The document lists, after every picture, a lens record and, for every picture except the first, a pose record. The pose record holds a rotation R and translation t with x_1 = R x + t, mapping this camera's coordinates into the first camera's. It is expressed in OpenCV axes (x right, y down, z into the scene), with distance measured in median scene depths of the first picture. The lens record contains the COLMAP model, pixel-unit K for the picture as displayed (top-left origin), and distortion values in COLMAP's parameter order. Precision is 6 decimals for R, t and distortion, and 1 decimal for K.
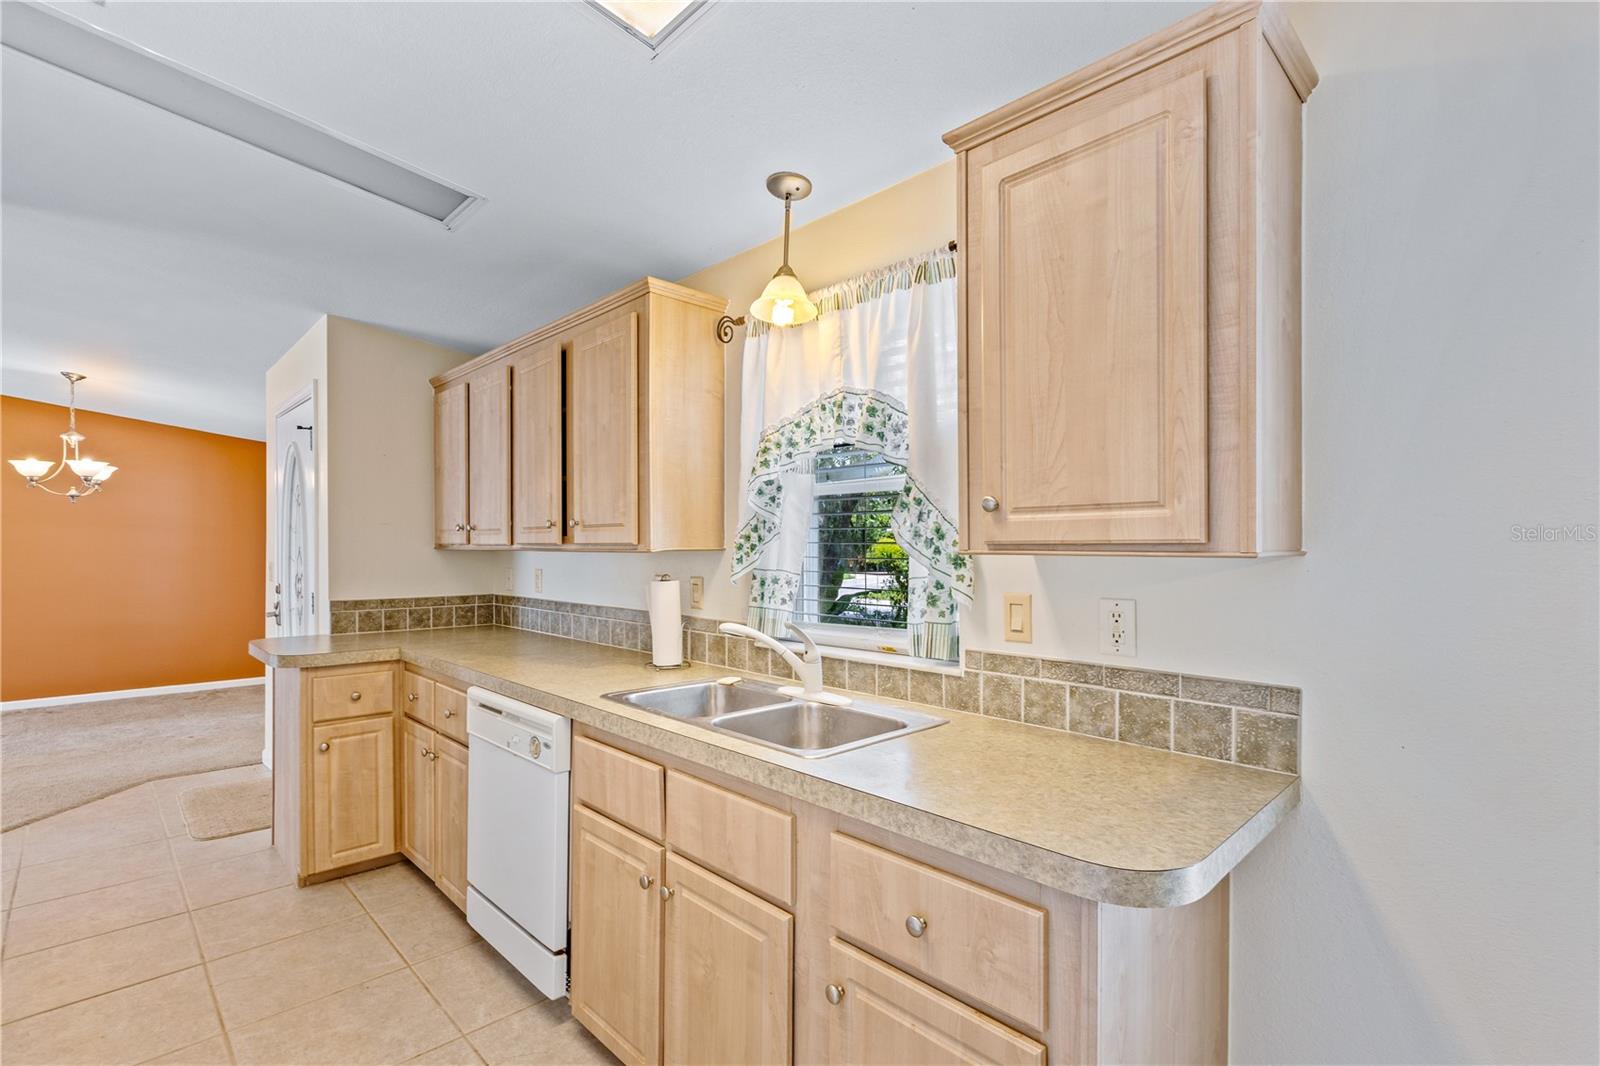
lens RADIAL K [[741.7, 0, 797.0], [0, 741.7, 540.5], [0, 0, 1]] dist [-0.000167, -0.000161]
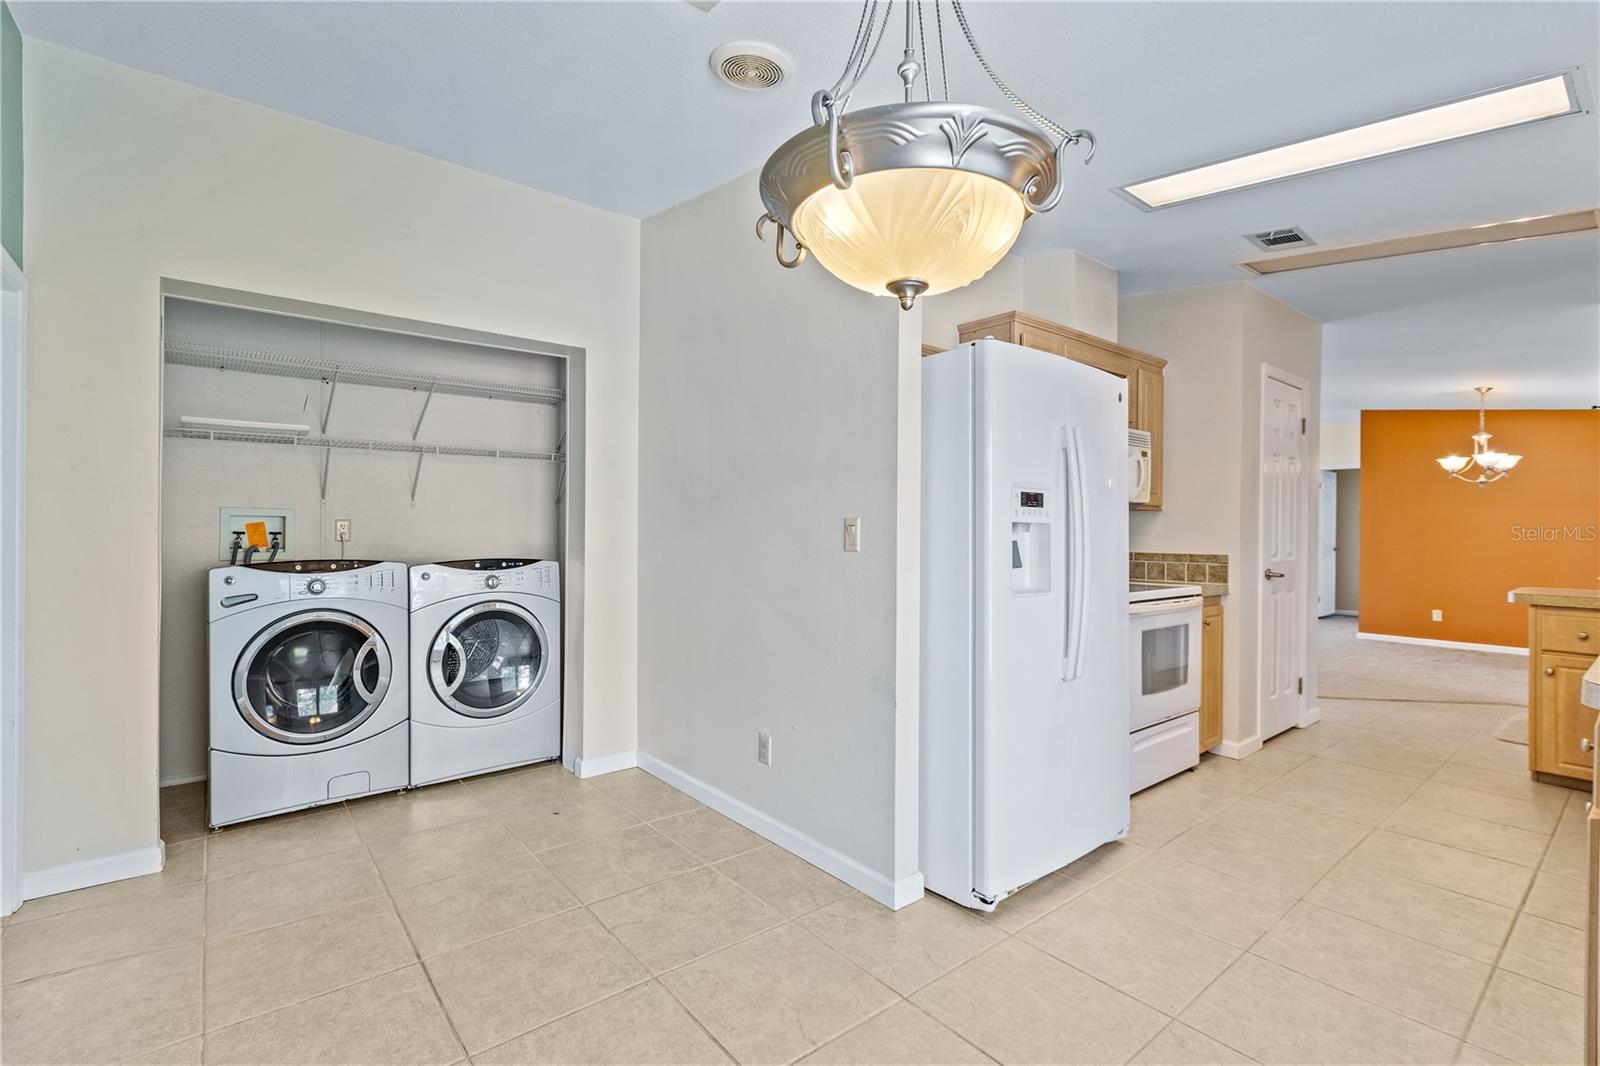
lens RADIAL K [[730.7, 0, 797.7], [0, 730.7, 526.4], [0, 0, 1]] dist [0.002607, -0.000870]
pose [[-0.079882, -0.006718, -0.996782, 0.916965], [-0.004413, 0.999970, -0.006386, 0.071349], [0.996795, 0.003888, -0.079909, -0.195705]]
